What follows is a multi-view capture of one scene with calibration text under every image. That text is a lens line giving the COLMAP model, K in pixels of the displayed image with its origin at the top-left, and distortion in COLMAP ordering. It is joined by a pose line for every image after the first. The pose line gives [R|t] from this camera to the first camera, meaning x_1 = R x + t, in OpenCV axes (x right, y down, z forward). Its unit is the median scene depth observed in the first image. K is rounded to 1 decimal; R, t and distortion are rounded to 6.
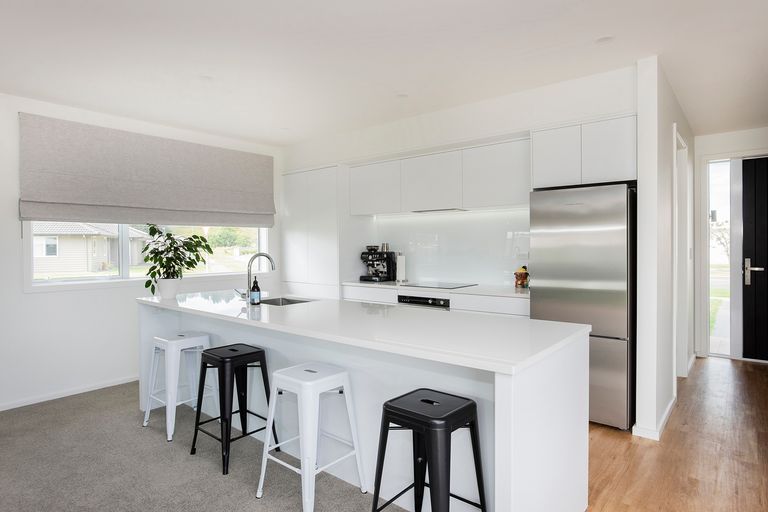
lens RADIAL K [[593.7, 0, 384.0], [0, 593.7, 256.0], [0, 0, 1]] dist [0.000008, 0.000956]
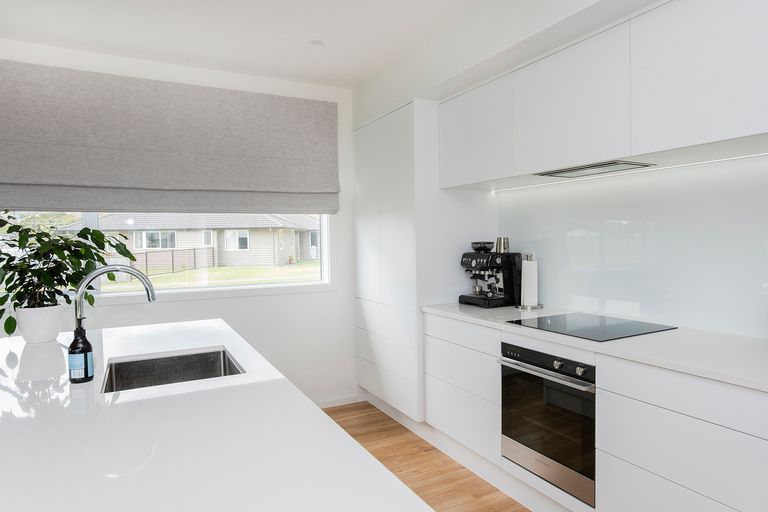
lens RADIAL K [[593.7, 0, 384.0], [0, 593.7, 256.0], [0, 0, 1]] dist [0.000008, 0.000956]
pose [[0.923245, 0.005240, -0.384177, 0.112111], [0.001331, 0.999857, 0.016837, -0.013548], [0.384210, -0.016056, 0.923106, 0.447876]]
